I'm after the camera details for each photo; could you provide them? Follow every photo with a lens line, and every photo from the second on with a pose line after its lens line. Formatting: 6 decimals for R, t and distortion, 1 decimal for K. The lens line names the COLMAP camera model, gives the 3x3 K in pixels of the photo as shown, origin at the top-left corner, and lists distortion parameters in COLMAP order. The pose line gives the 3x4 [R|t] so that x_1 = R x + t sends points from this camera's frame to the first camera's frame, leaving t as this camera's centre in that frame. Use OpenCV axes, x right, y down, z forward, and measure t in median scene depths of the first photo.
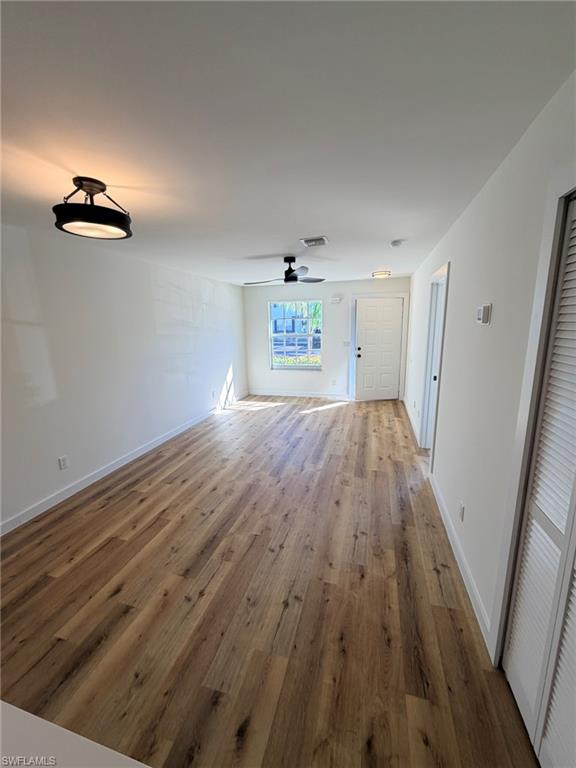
lens RADIAL K [[306.3, 0, 290.4], [0, 306.3, 382.9], [0, 0, 1]] dist [-0.002204, 0.000414]
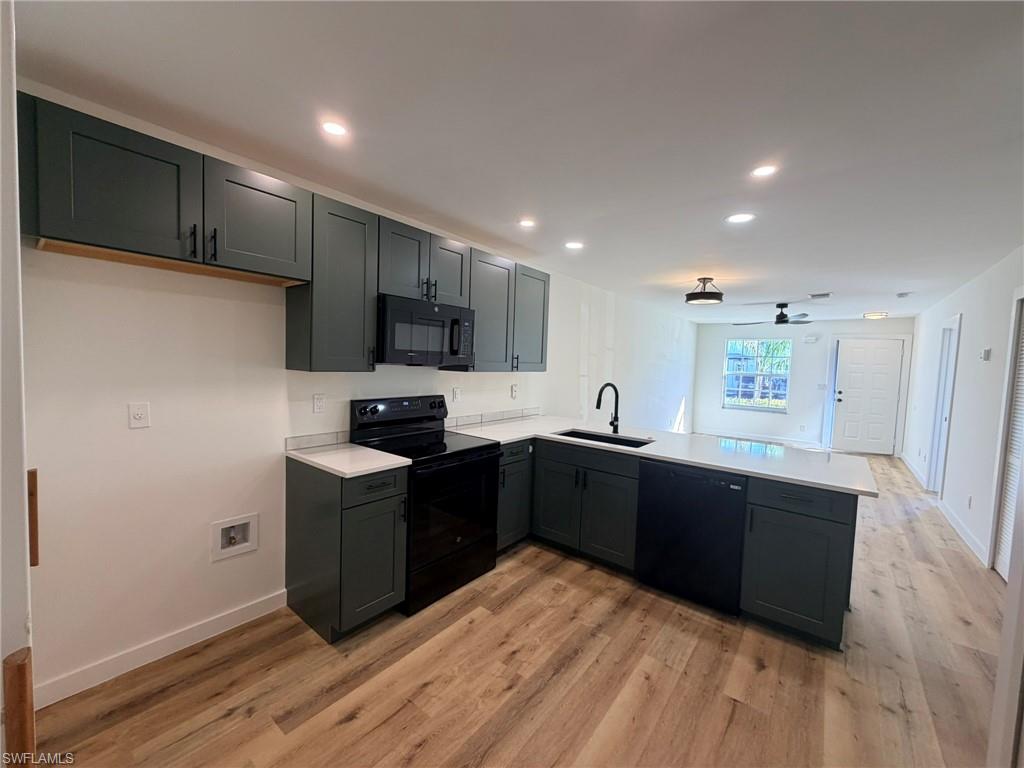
lens RADIAL K [[408.4, 0, 509.3], [0, 408.4, 382.5], [0, 0, 1]] dist [-0.002204, 0.000414]
pose [[0.917428, 0.073467, -0.391060, -0.346938], [-0.128705, 0.984764, -0.116940, 0.214619], [0.376510, 0.157616, 0.912906, -0.814466]]
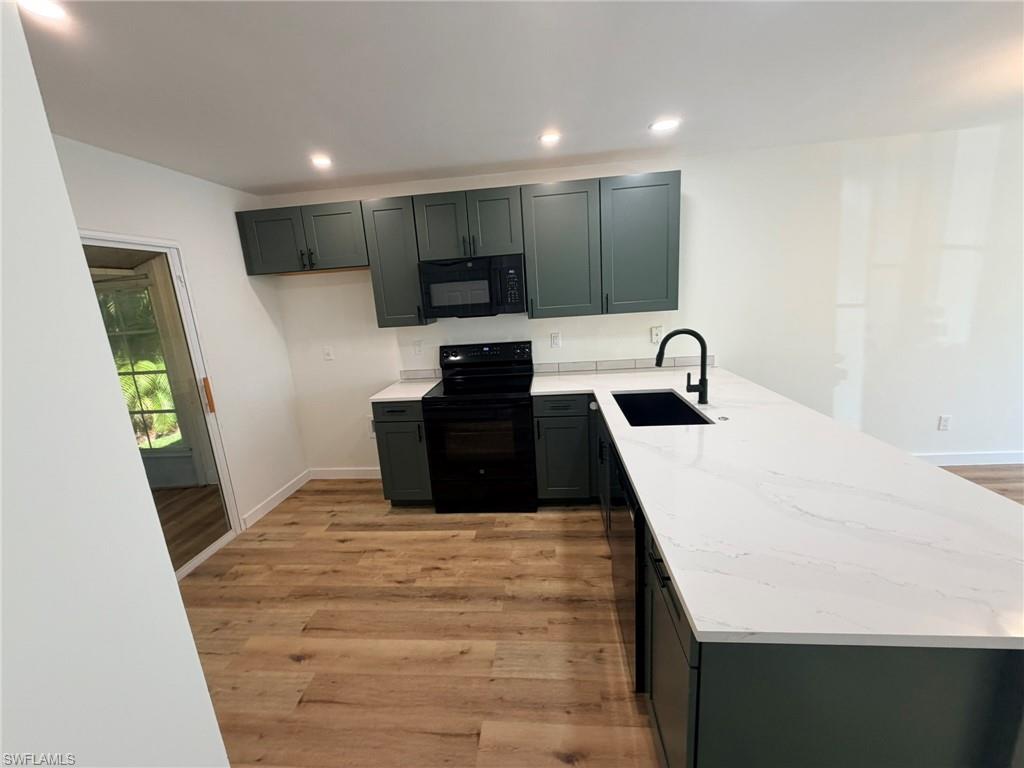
lens RADIAL K [[408.4, 0, 512.5], [0, 408.4, 384.4], [0, 0, 1]] dist [-0.002204, 0.000414]
pose [[0.175402, 0.226788, -0.958020, 0.057592], [-0.129707, 0.969947, 0.205863, 0.070463], [0.975915, 0.088153, 0.199546, -0.280768]]
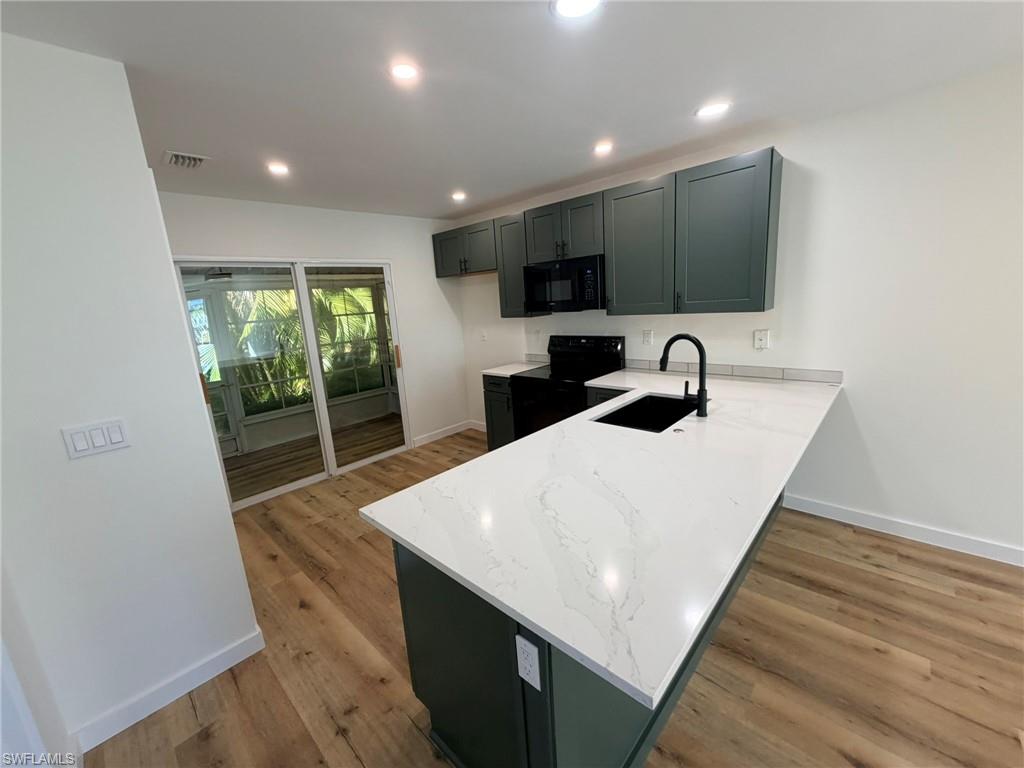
lens RADIAL K [[408.4, 0, 509.3], [0, 408.4, 384.1], [0, 0, 1]] dist [-0.002204, 0.000414]
pose [[-0.468981, 0.231344, -0.852371, 0.120685], [-0.096038, 0.946005, 0.309598, -0.003129], [0.877971, 0.227055, -0.421441, 0.119915]]
